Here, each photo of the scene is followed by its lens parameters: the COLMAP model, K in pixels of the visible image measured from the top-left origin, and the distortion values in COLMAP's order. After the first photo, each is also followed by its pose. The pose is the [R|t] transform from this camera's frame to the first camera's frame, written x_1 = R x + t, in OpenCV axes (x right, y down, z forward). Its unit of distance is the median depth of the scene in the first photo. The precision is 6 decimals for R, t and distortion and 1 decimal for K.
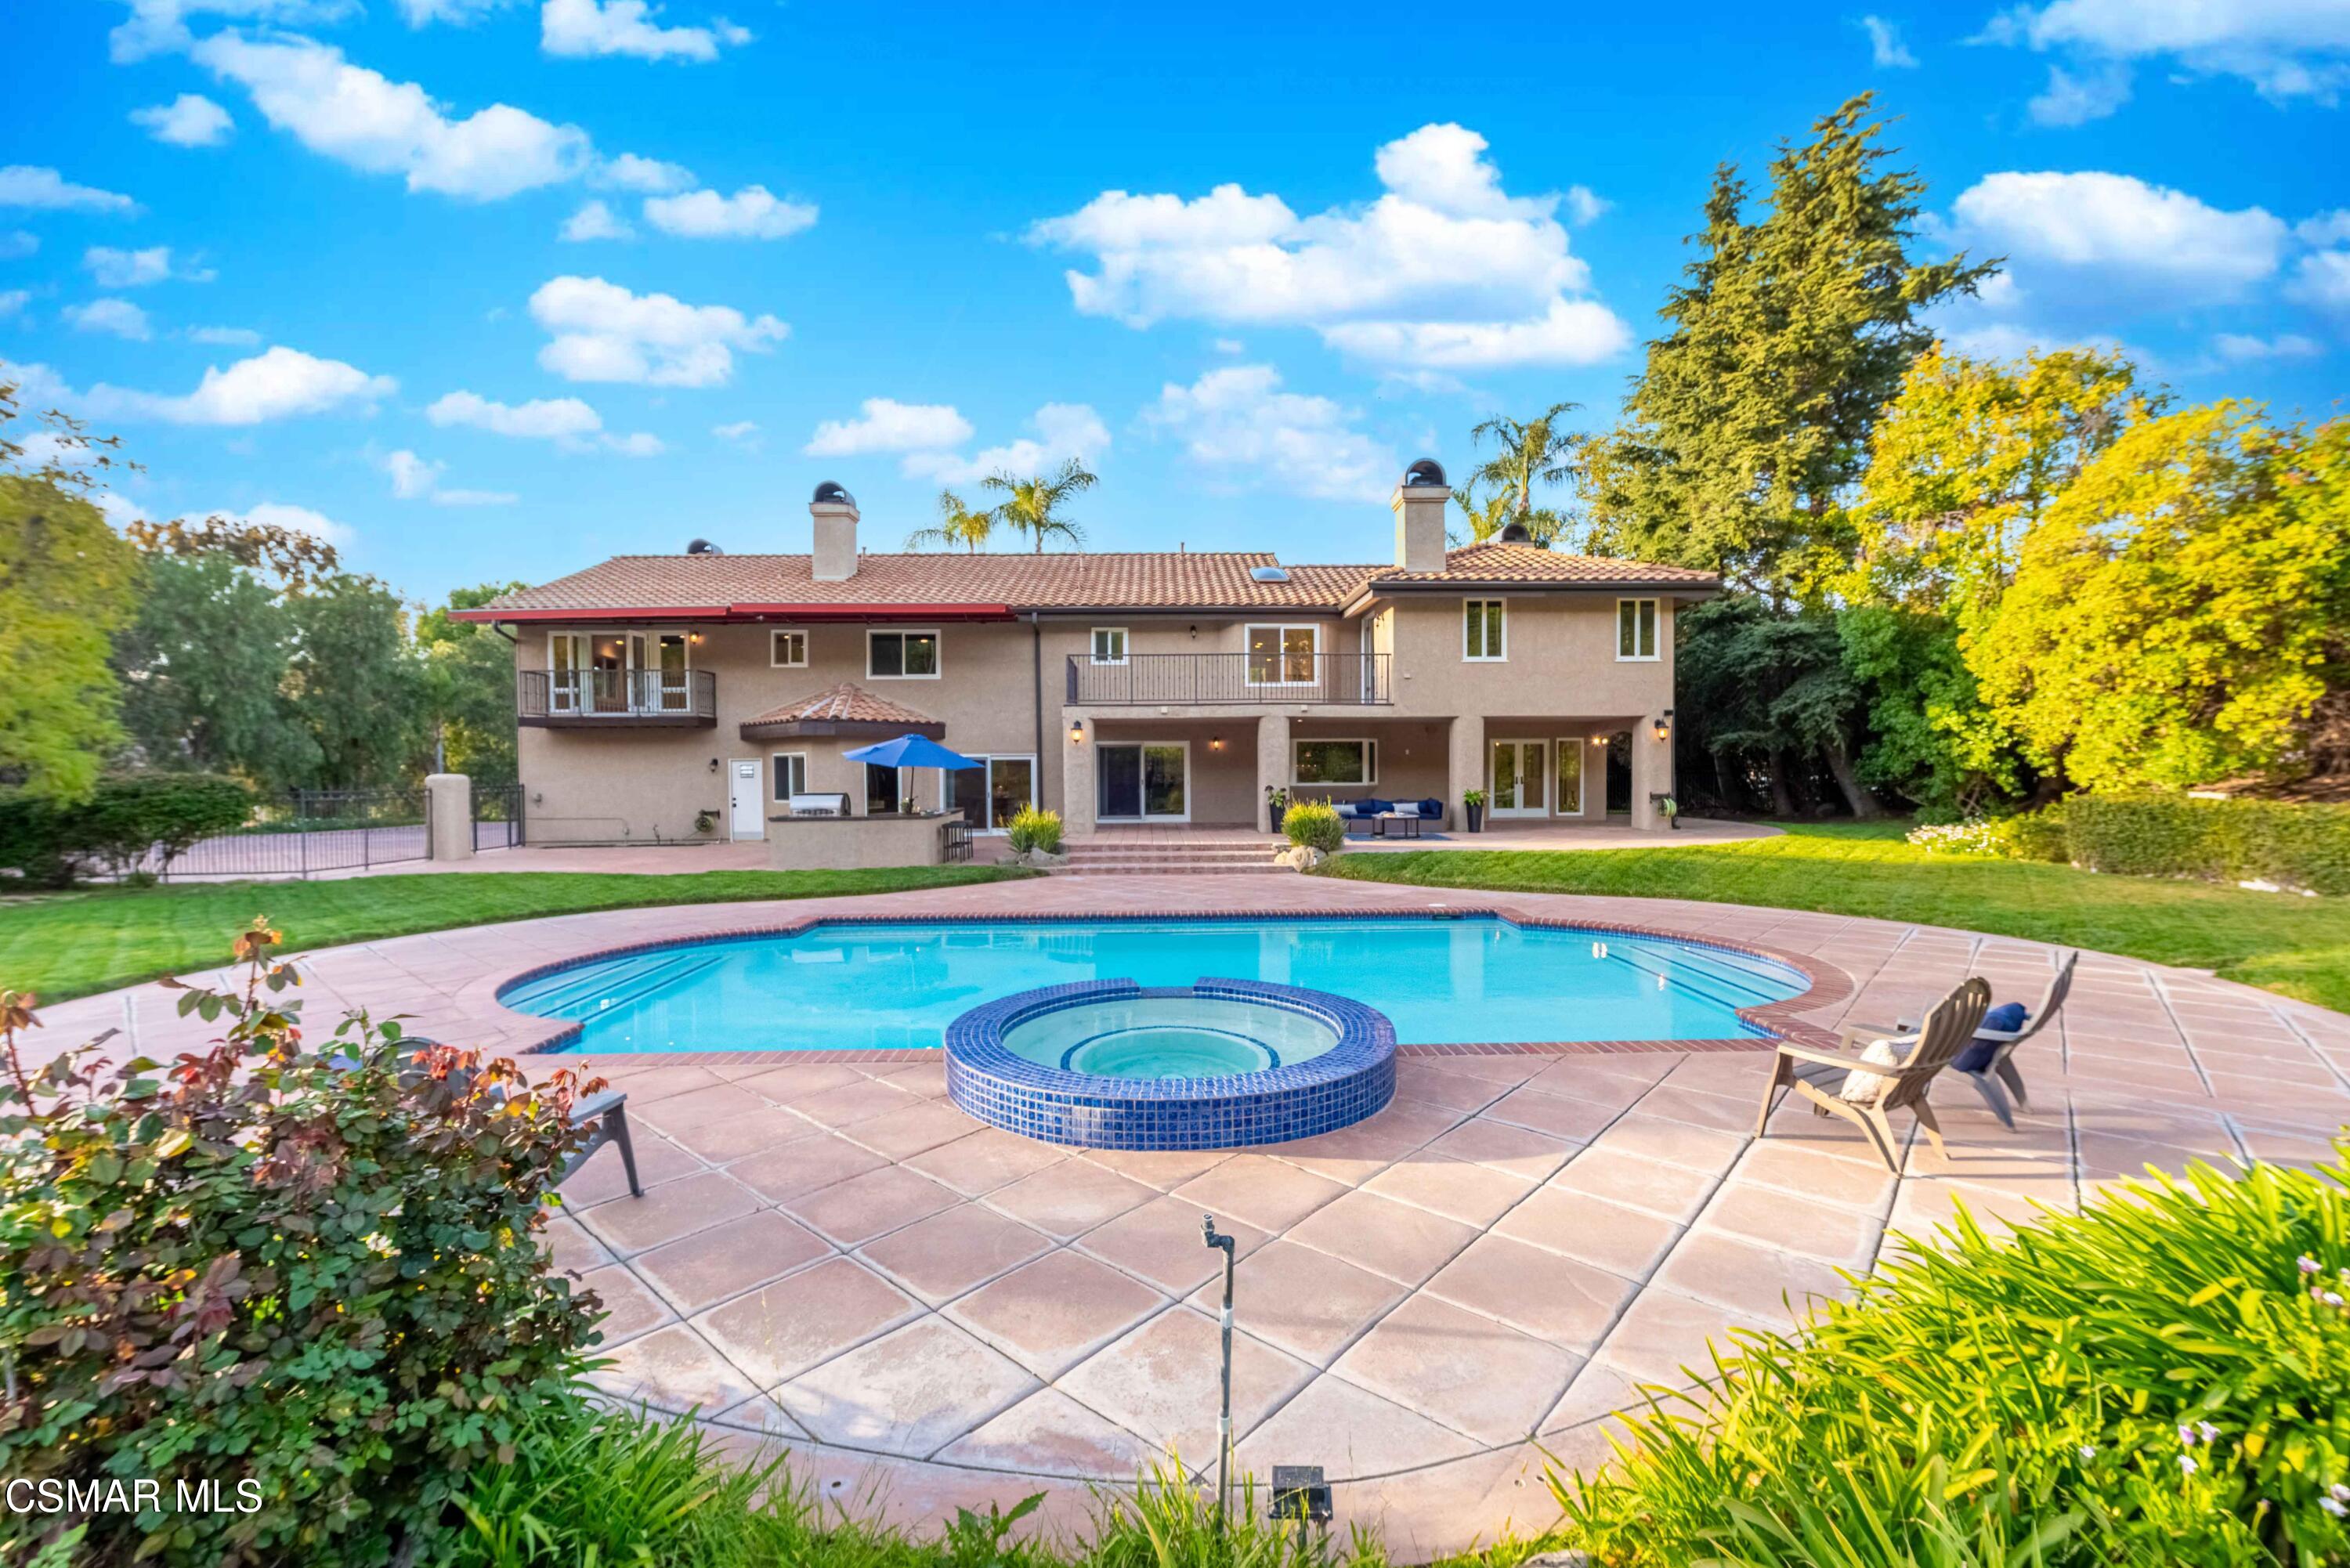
lens RADIAL K [[965.2, 0, 1175.0], [0, 965.2, 784.0], [0, 0, 1]] dist [-0.002610, 0.003913]
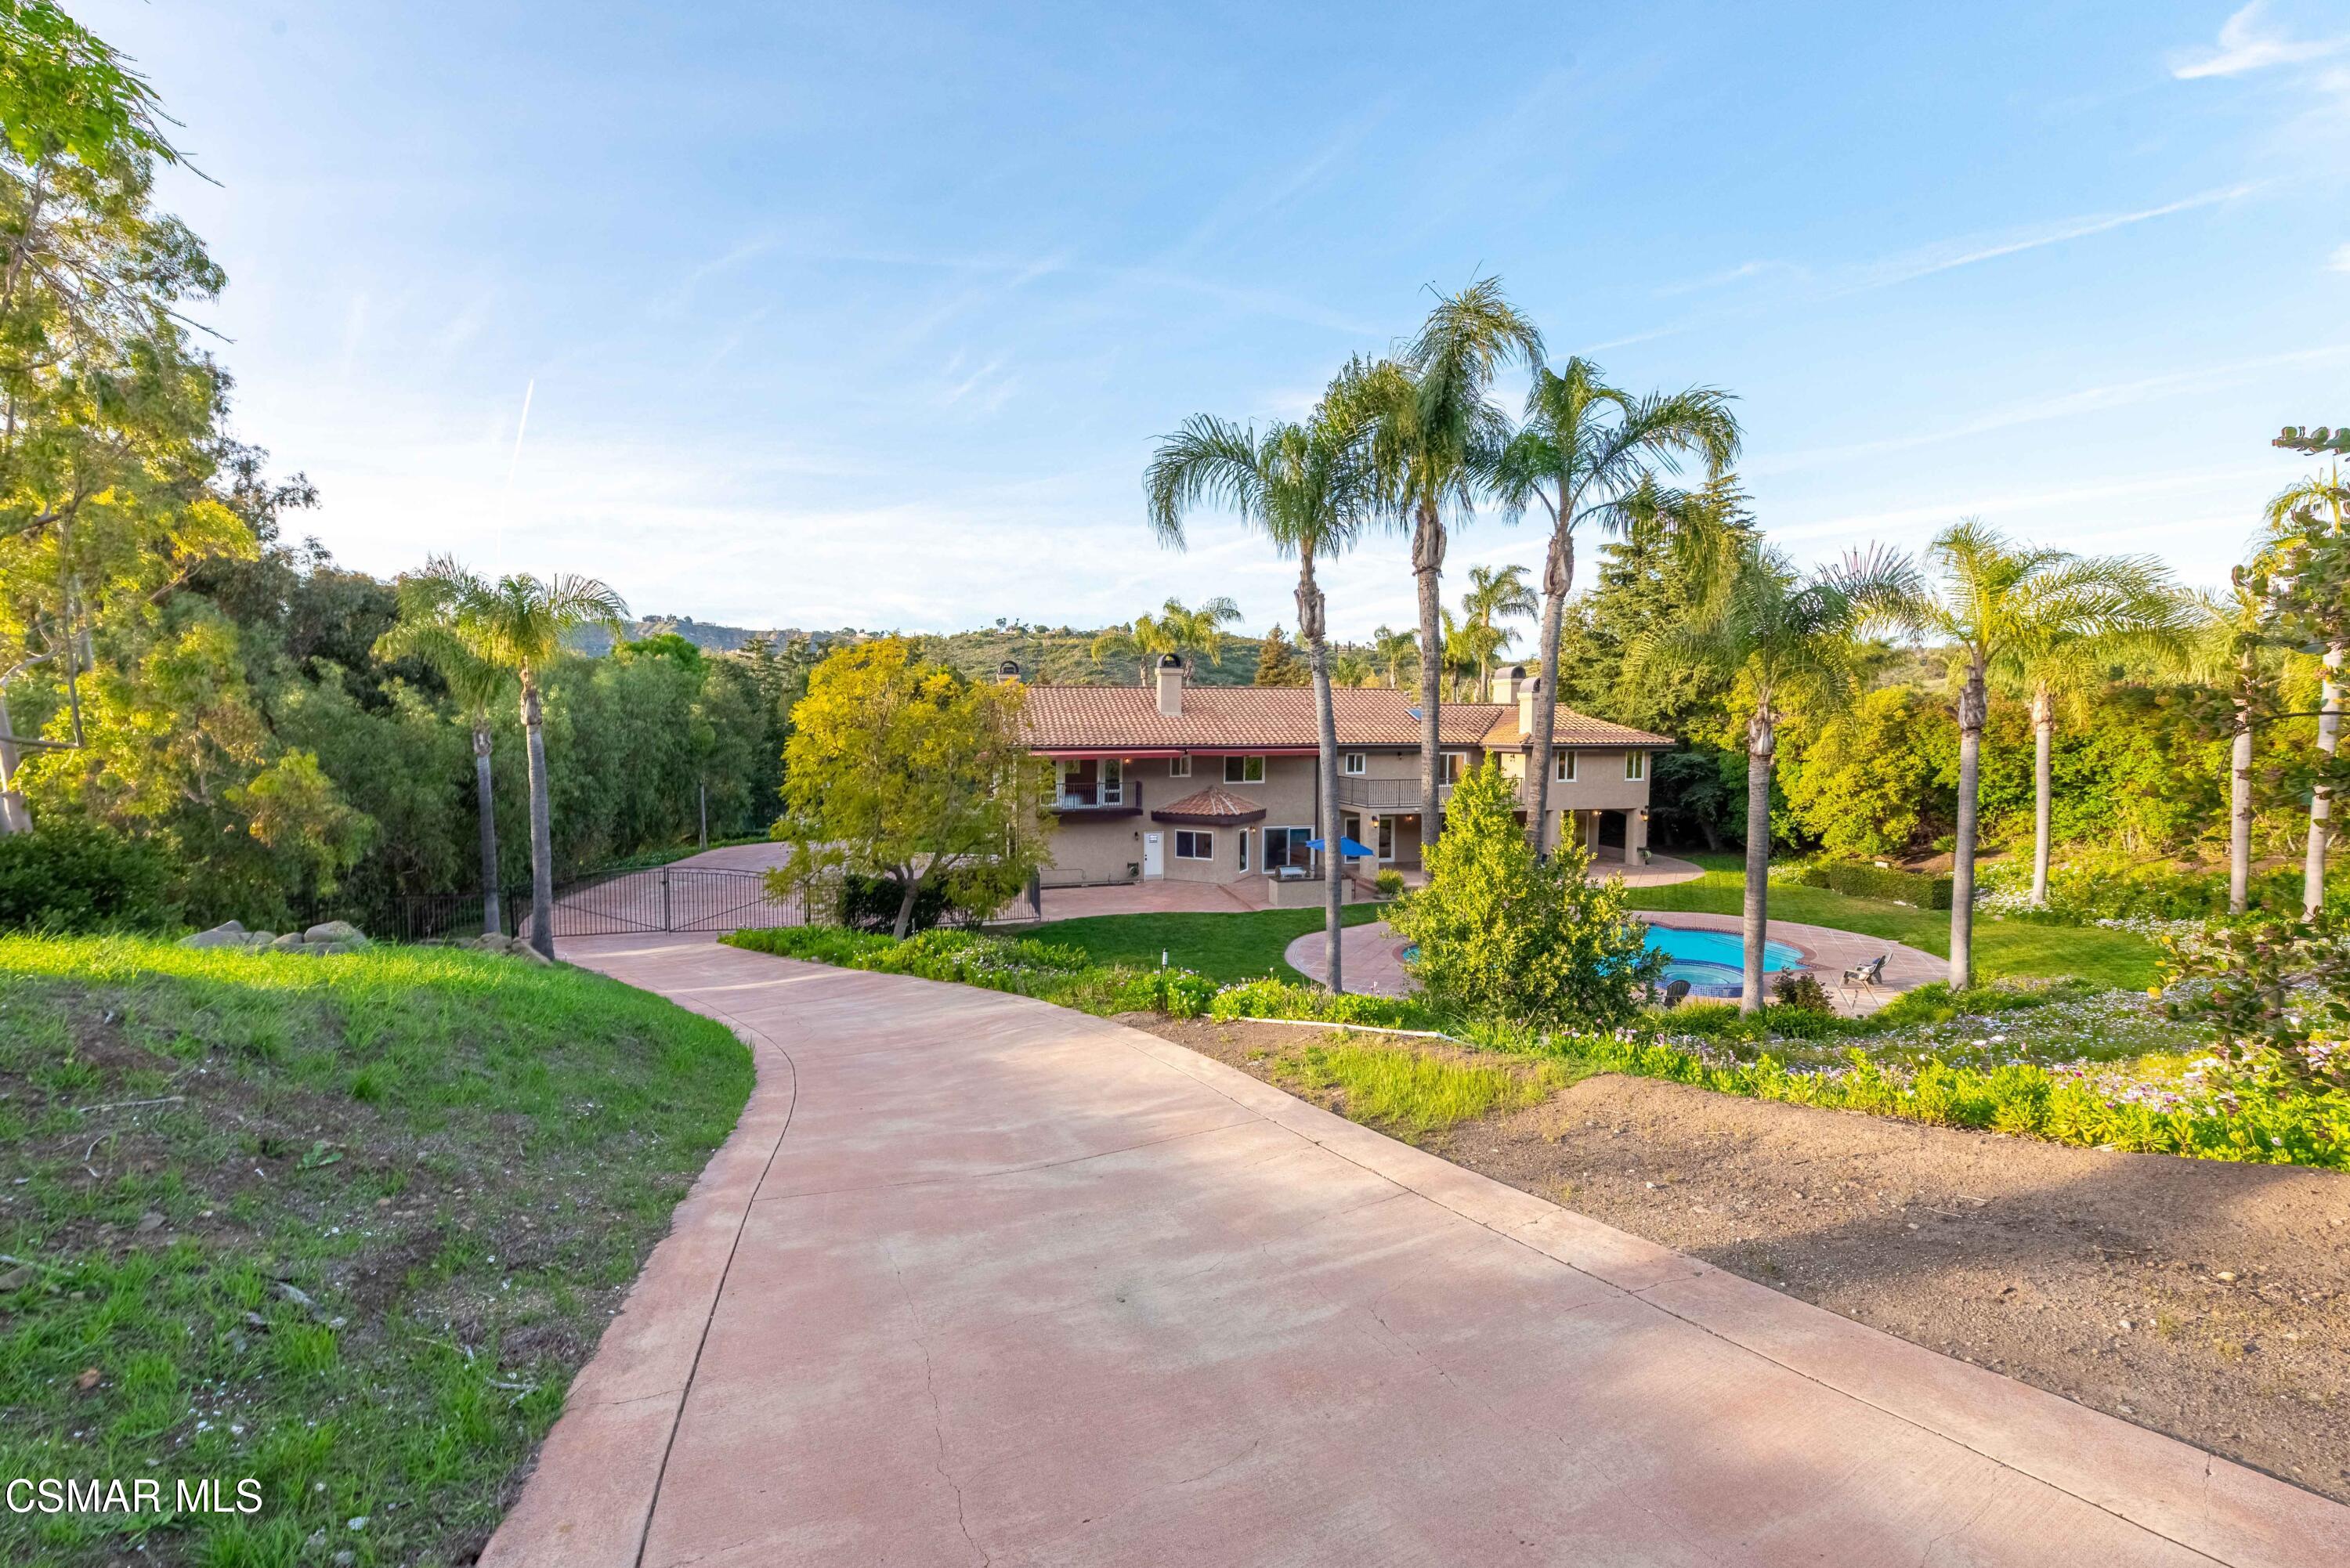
lens RADIAL K [[914.2, 0, 1168.5], [0, 914.2, 794.3], [0, 0, 1]] dist [0.001132, 0.000272]
pose [[0.977742, -0.008354, 0.209646, -0.839249], [-0.002423, 0.998691, 0.051094, -0.192144], [-0.209798, -0.050465, 0.976442, -0.626320]]
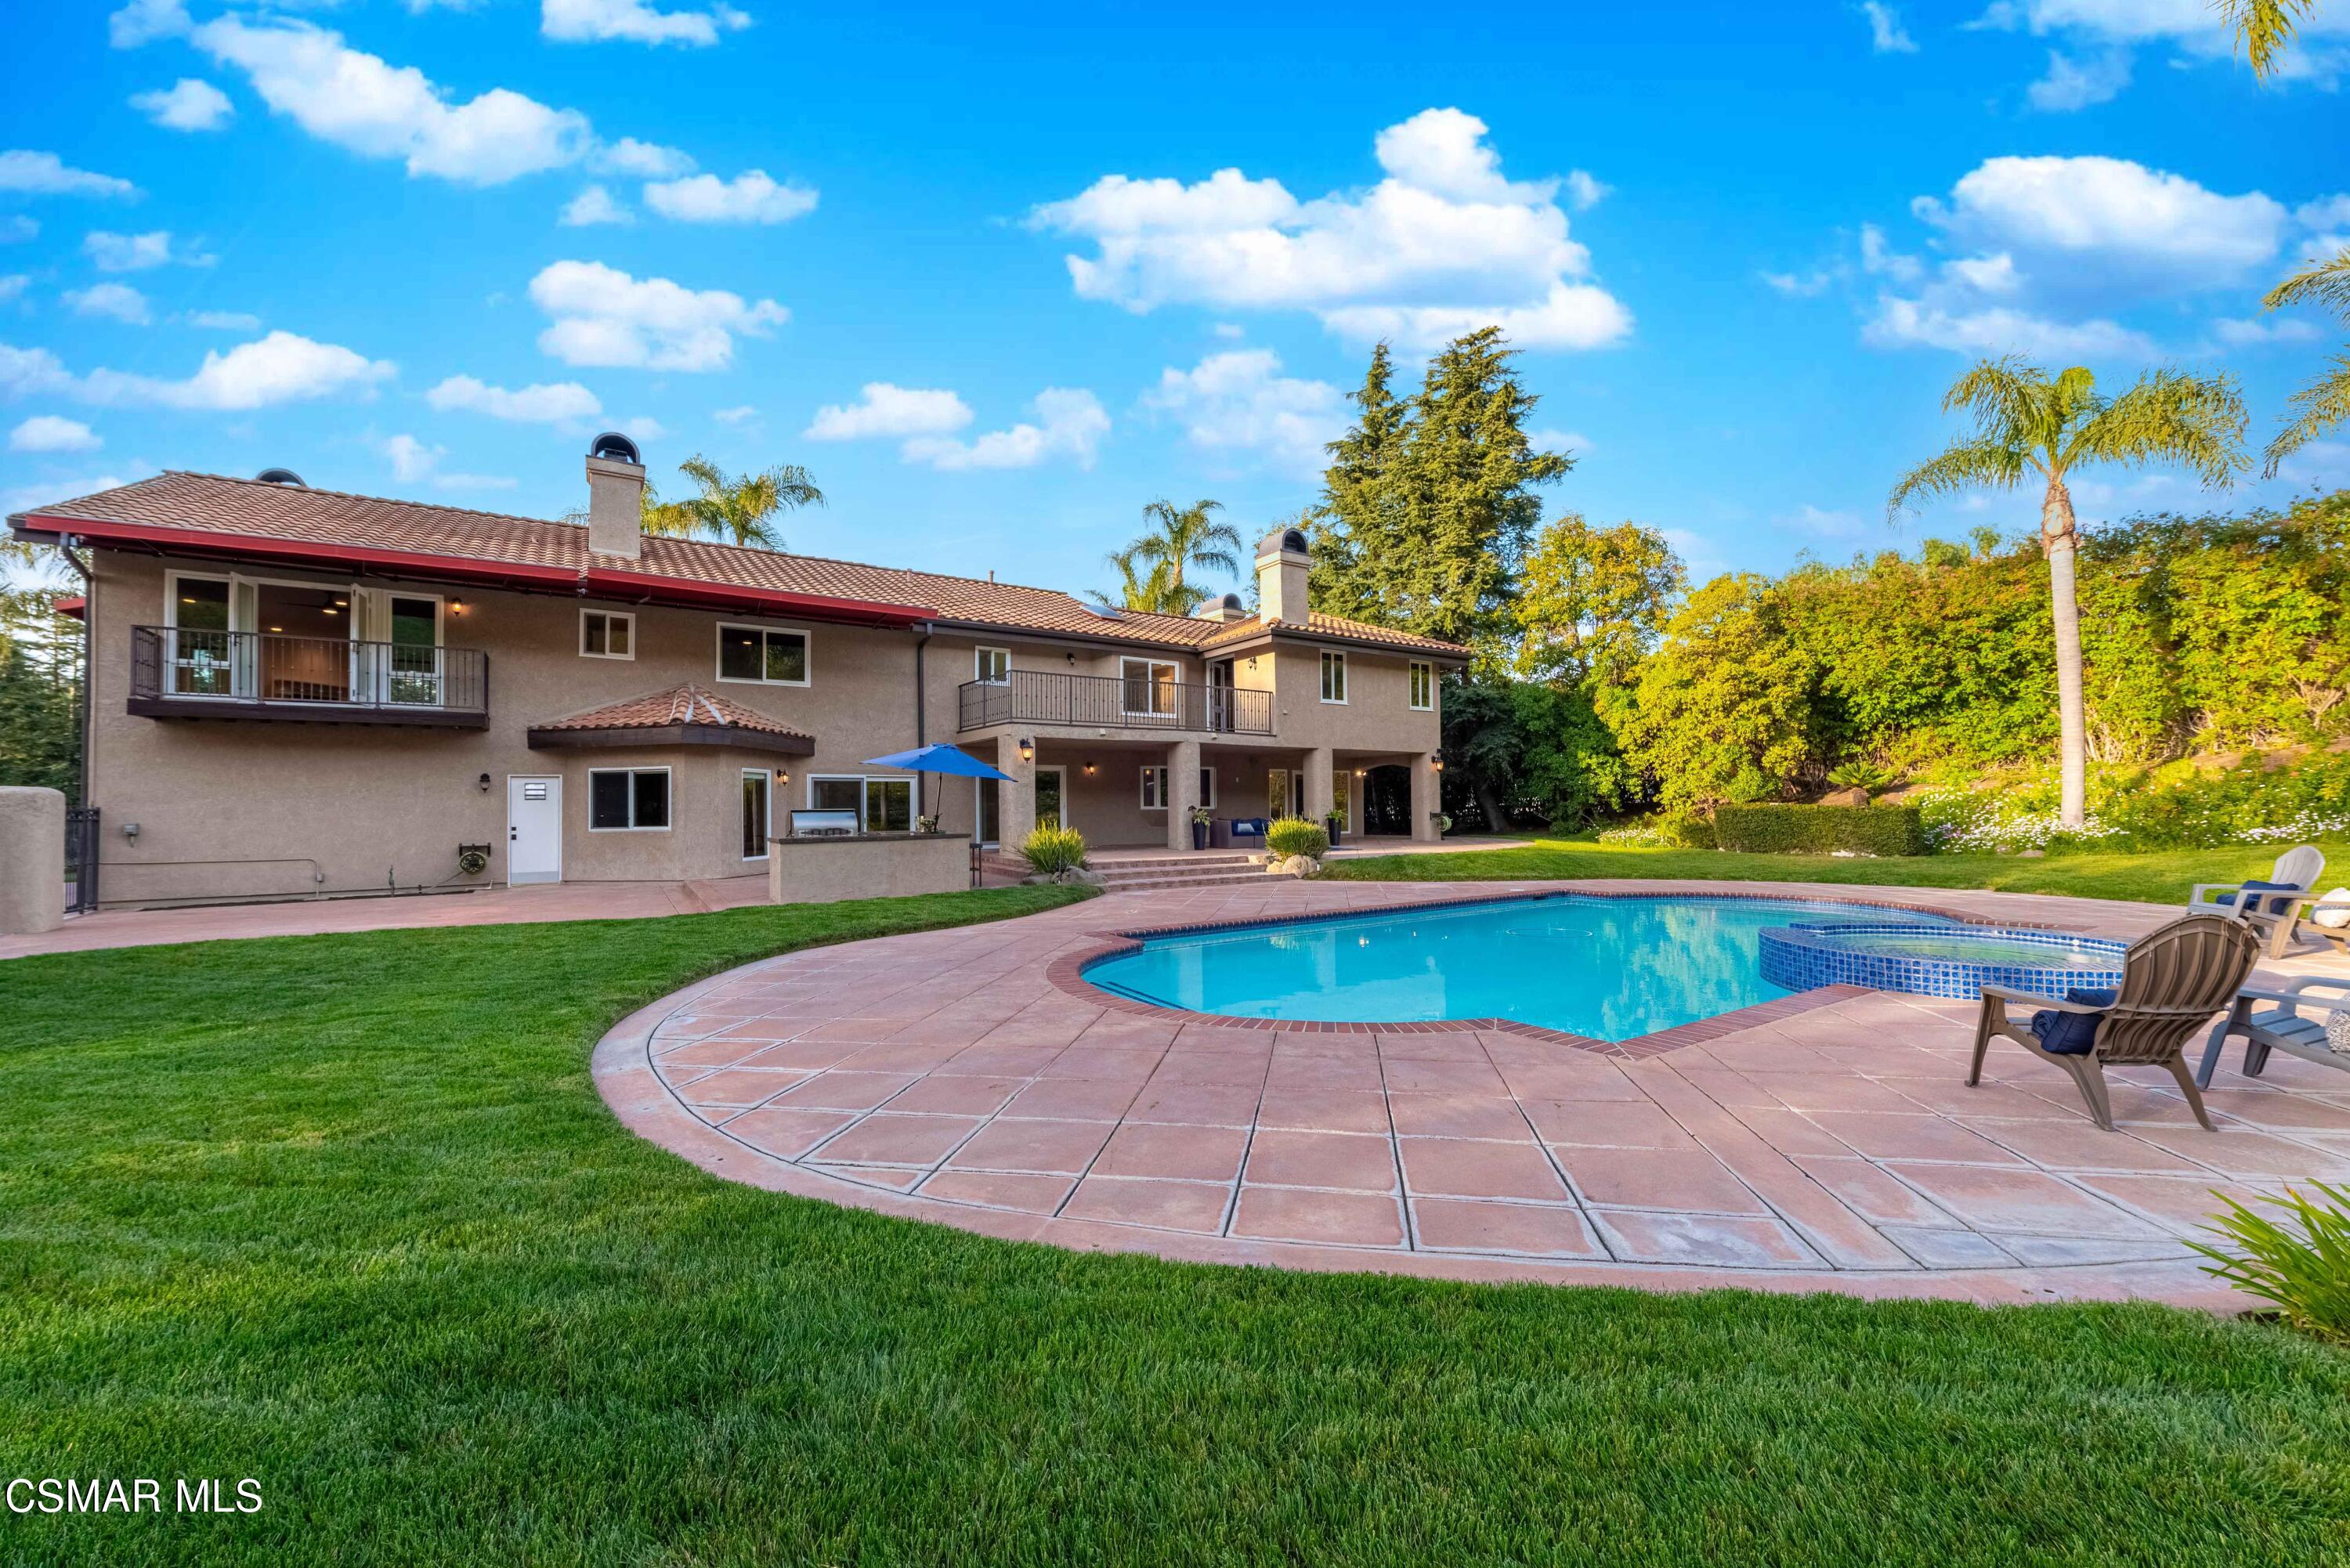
lens RADIAL K [[905.4, 0, 1166.2], [0, 905.4, 798.9], [0, 0, 1]] dist [0.001856, 0.000069]
pose [[0.848384, 0.005025, 0.529357, -0.447335], [0.013683, 0.999413, -0.031418, 0.024342], [-0.529204, 0.033897, 0.847817, 0.156193]]
